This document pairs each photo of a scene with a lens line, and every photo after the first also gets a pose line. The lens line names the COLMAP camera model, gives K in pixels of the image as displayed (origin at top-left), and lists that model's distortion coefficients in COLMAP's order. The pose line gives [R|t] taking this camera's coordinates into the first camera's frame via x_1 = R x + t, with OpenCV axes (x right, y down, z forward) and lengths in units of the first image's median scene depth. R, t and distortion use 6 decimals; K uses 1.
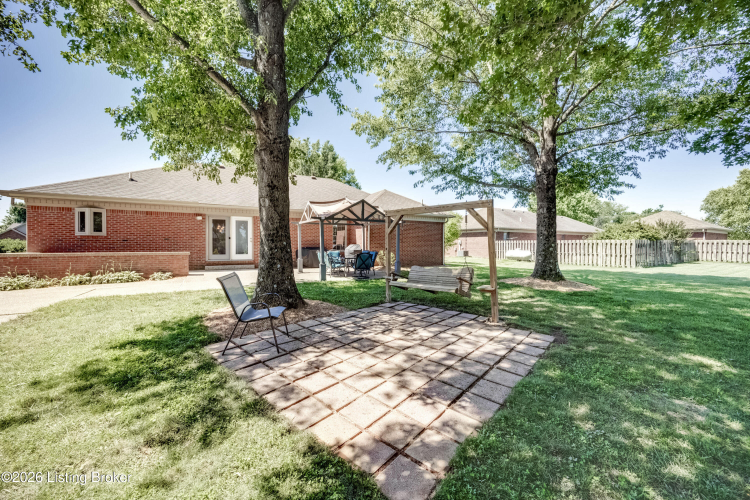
lens RADIAL K [[281.5, 0, 375.0], [0, 281.5, 250.0], [0, 0, 1]] dist [0.000072, -0.000057]
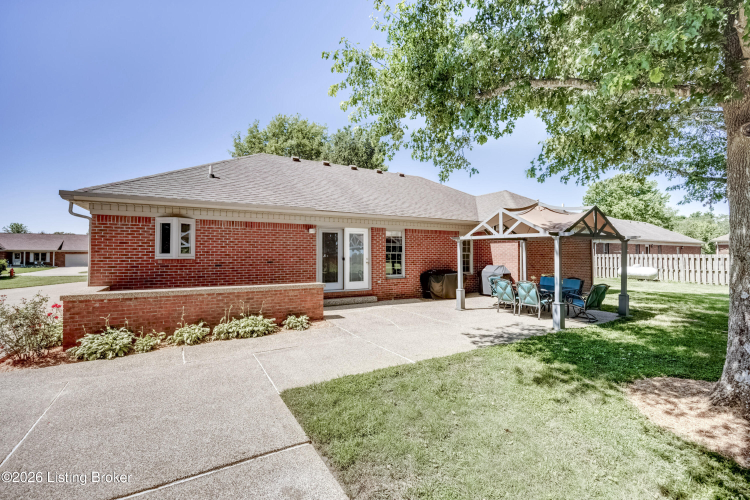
lens RADIAL K [[334.2, 0, 375.0], [0, 334.2, 250.0], [0, 0, 1]] dist [-0.001084, -0.000457]
pose [[0.999531, -0.003961, 0.030371, -0.555800], [0.004999, 0.999403, -0.034198, -0.042475], [-0.030217, 0.034333, 0.998954, 0.198486]]
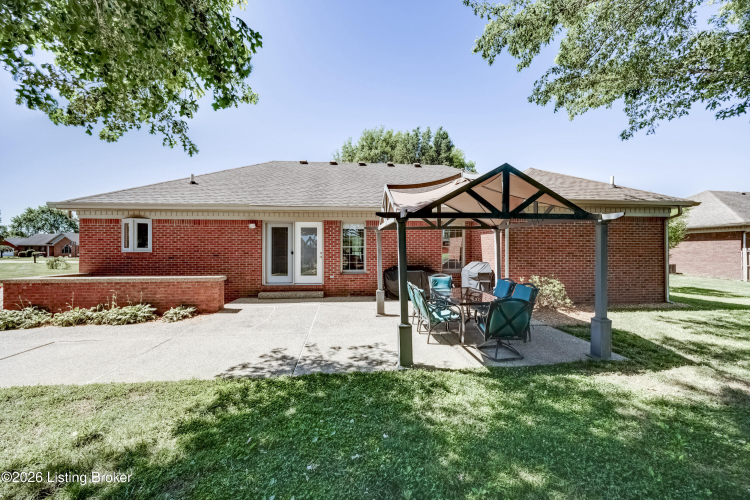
lens RADIAL K [[281.5, 0, 375.0], [0, 281.5, 250.0], [0, 0, 1]] dist [0.000072, -0.000057]
pose [[0.916881, -0.003239, -0.399147, -0.051647], [-0.003201, 0.999875, -0.015468, -0.046574], [0.399148, 0.015460, 0.916756, 0.520667]]
